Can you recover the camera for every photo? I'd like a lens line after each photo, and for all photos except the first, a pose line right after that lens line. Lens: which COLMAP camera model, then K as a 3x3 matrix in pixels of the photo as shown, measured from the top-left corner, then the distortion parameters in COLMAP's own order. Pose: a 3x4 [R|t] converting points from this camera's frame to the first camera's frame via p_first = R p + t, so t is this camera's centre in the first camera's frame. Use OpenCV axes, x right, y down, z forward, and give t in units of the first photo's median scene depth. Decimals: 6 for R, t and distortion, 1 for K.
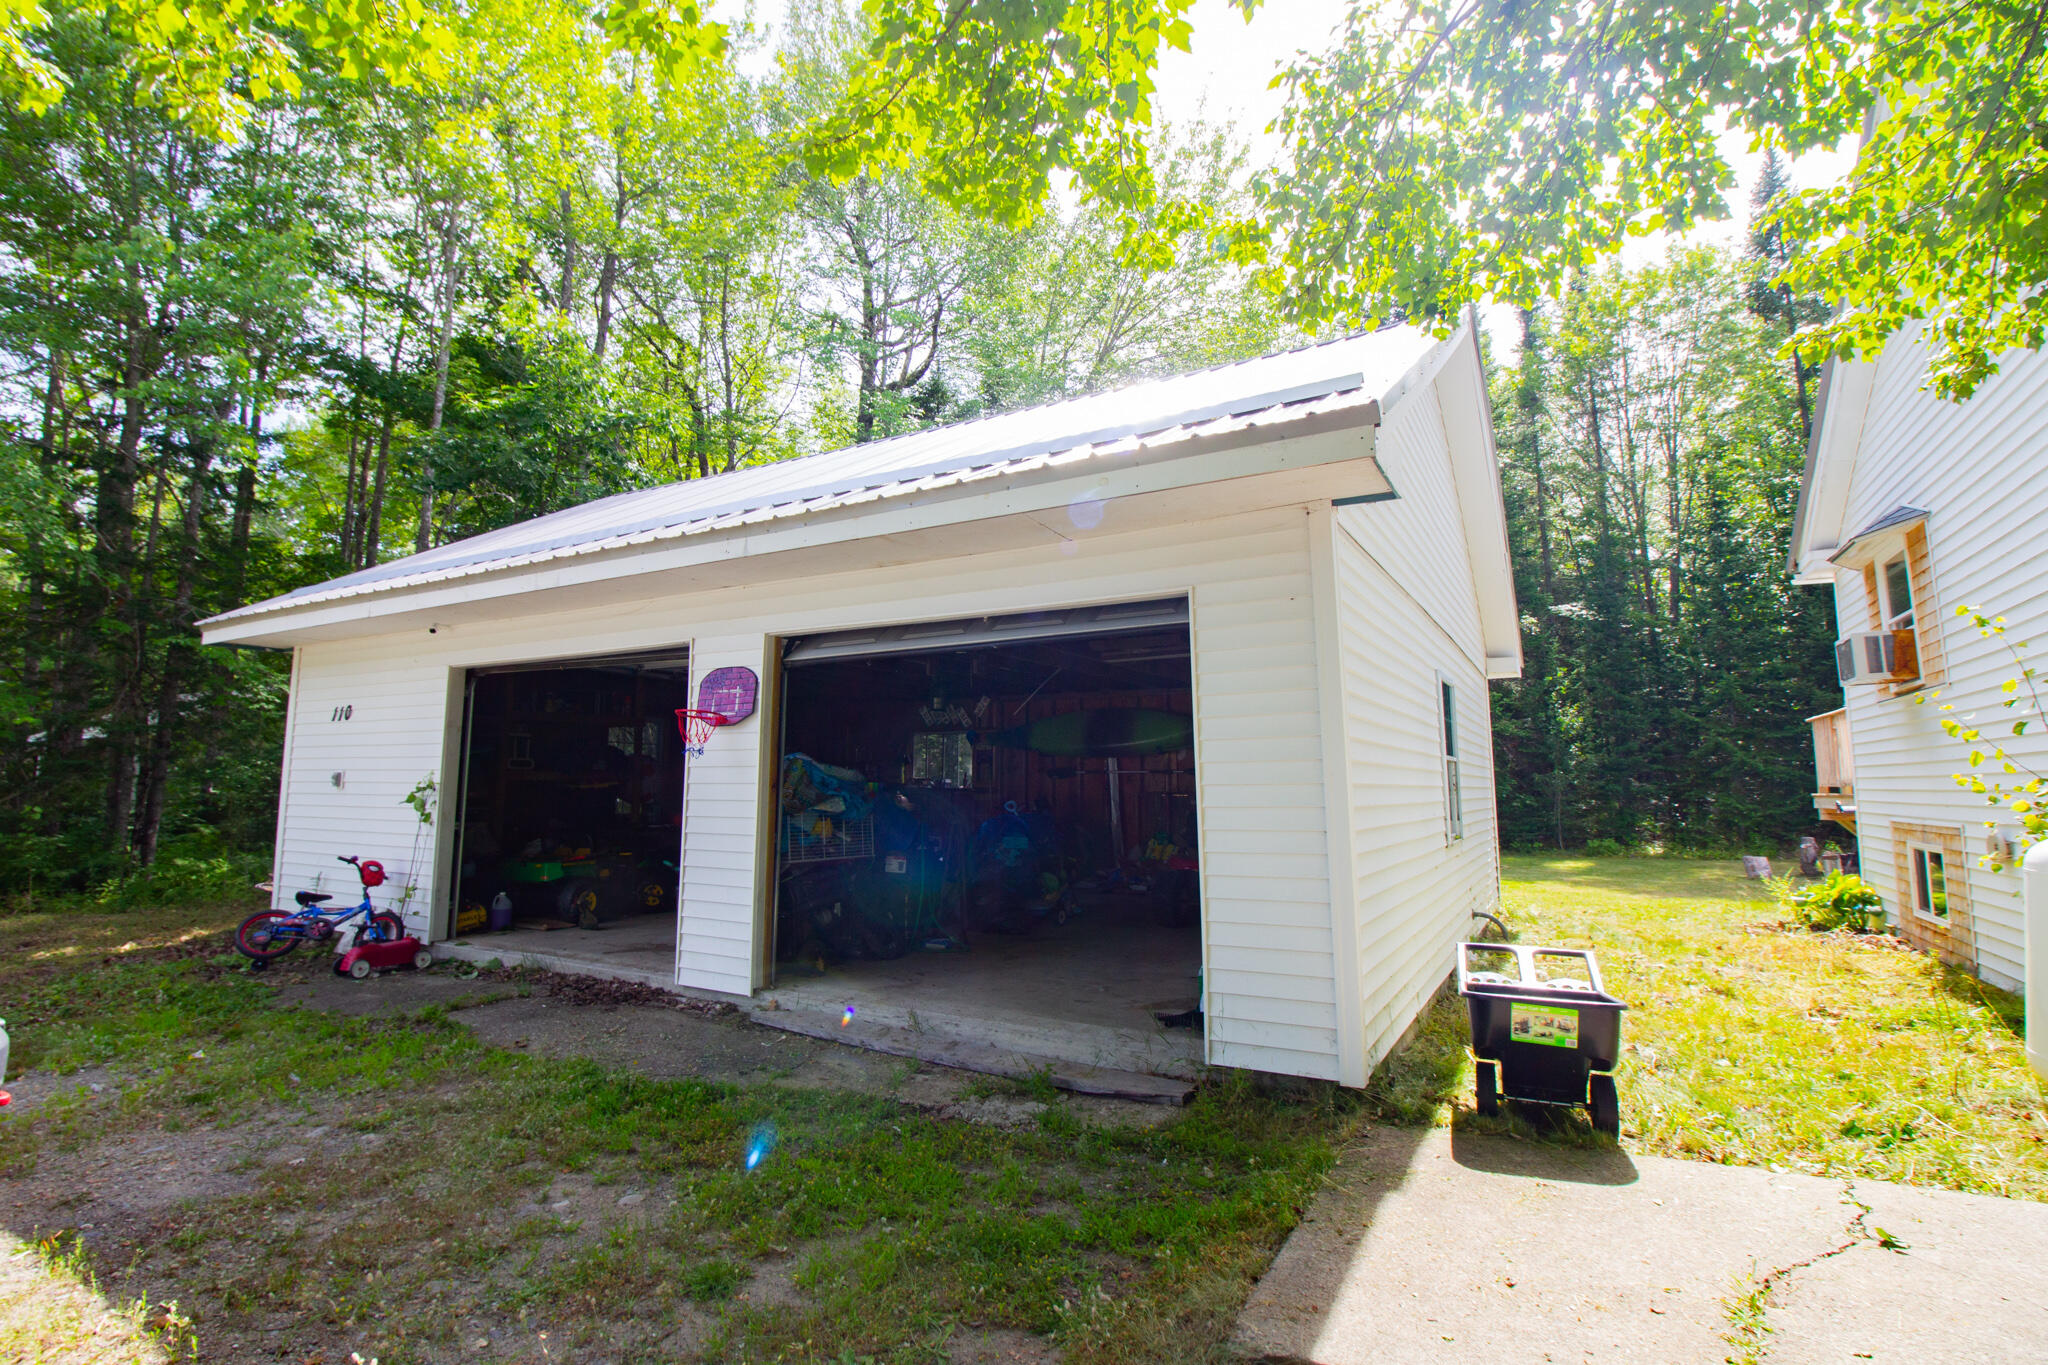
lens RADIAL K [[980.8, 0, 1023.3], [0, 980.8, 642.8], [0, 0, 1]] dist [-0.005576, -0.000656]
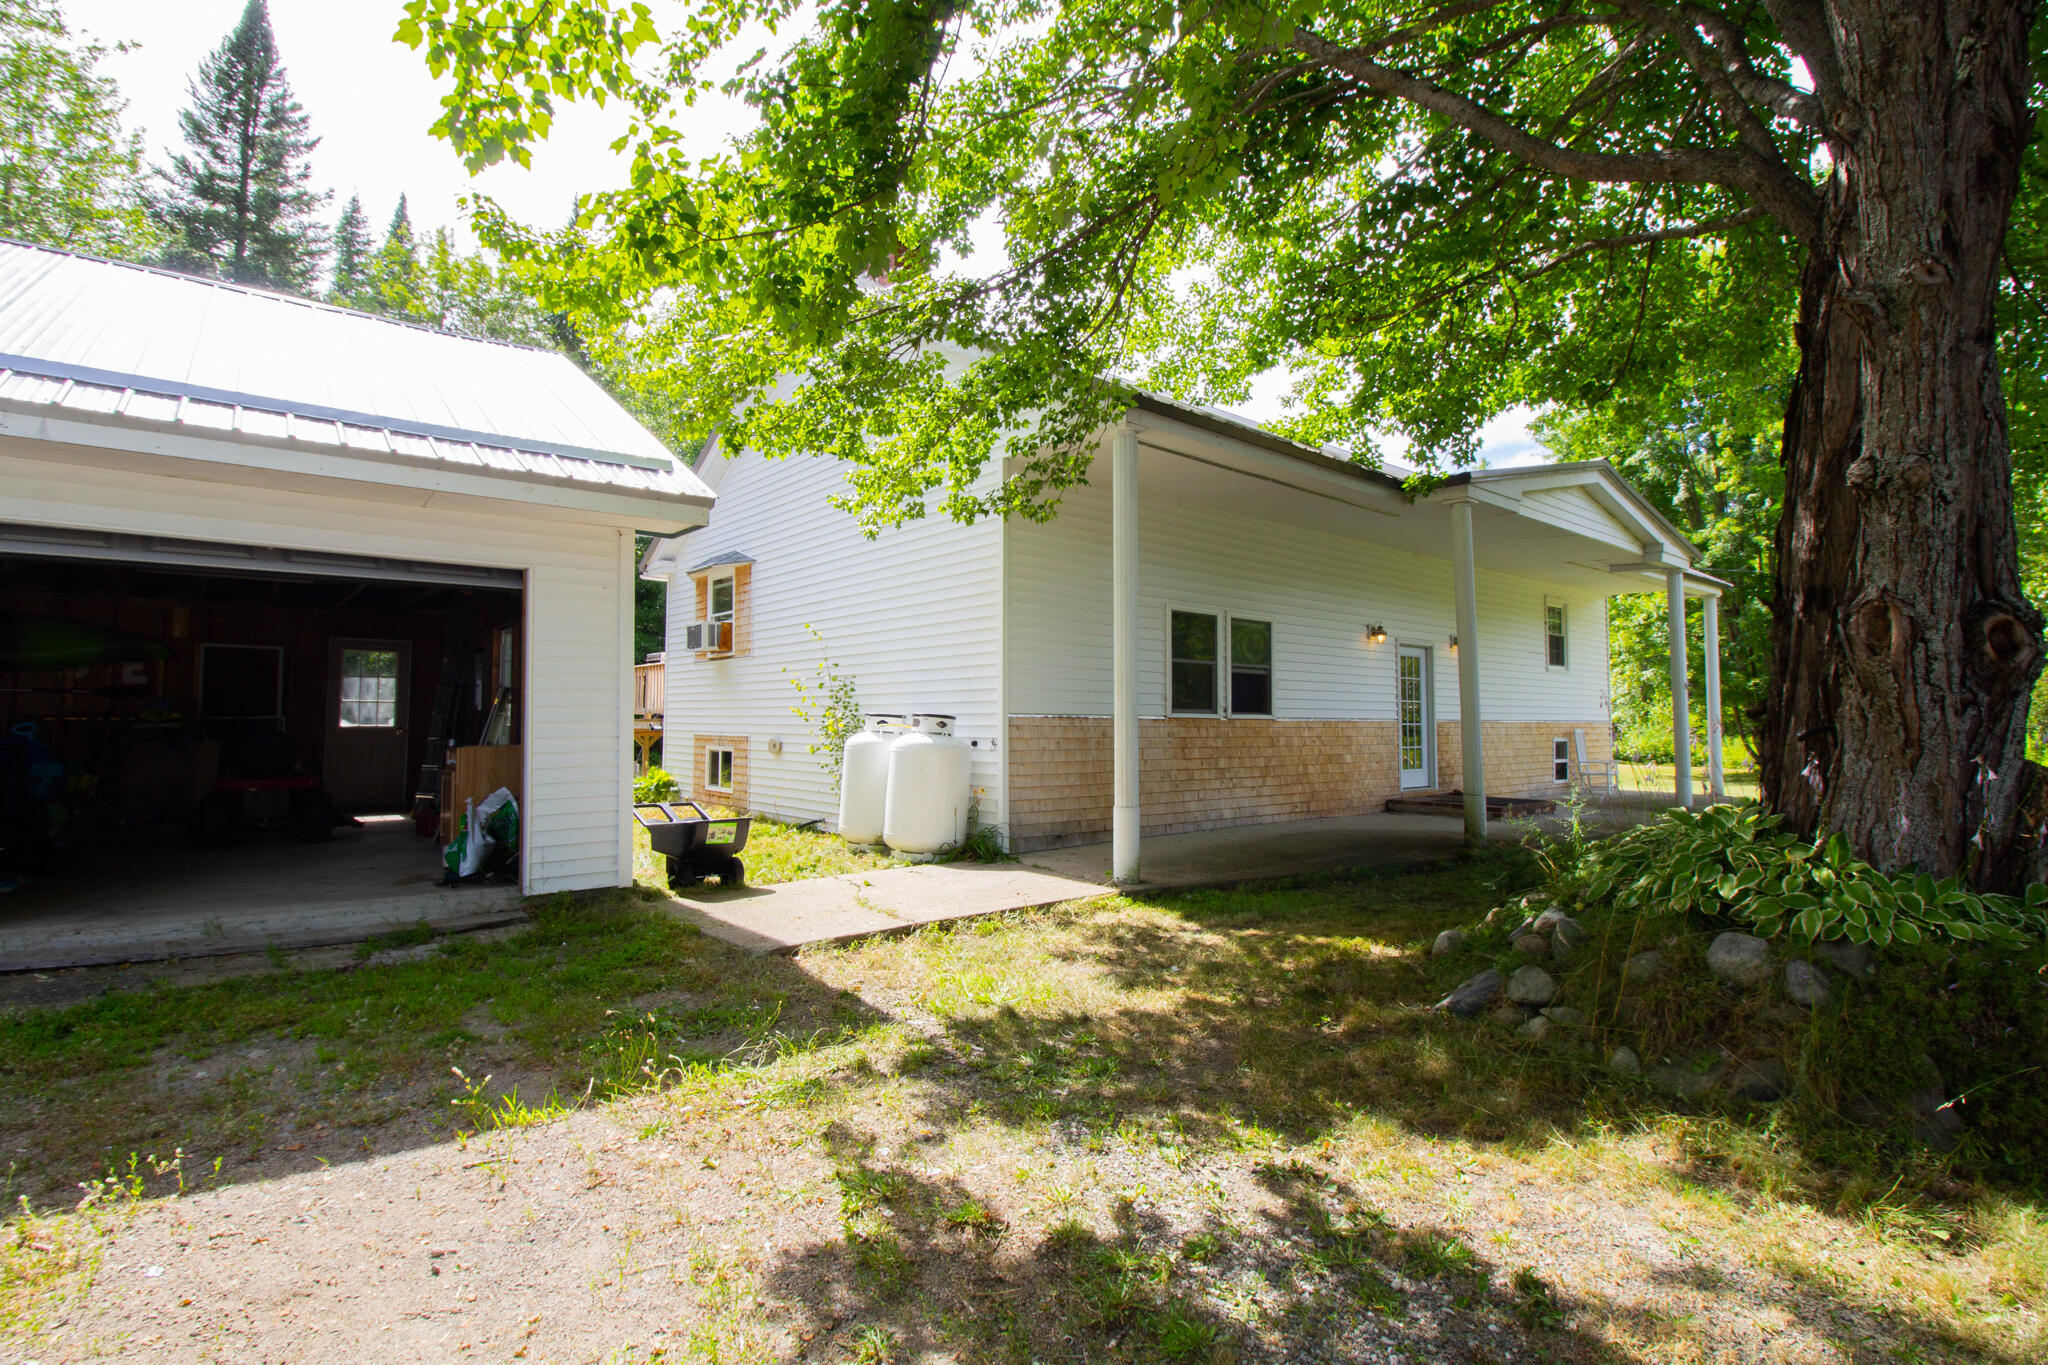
lens RADIAL K [[964.0, 0, 1024.0], [0, 964.0, 682.5], [0, 0, 1]] dist [-0.003699, -0.000378]
pose [[0.342914, 0.037015, 0.938637, -0.506134], [-0.140946, 0.989939, 0.012454, -0.004734], [-0.928733, -0.136568, 0.344681, -0.077650]]
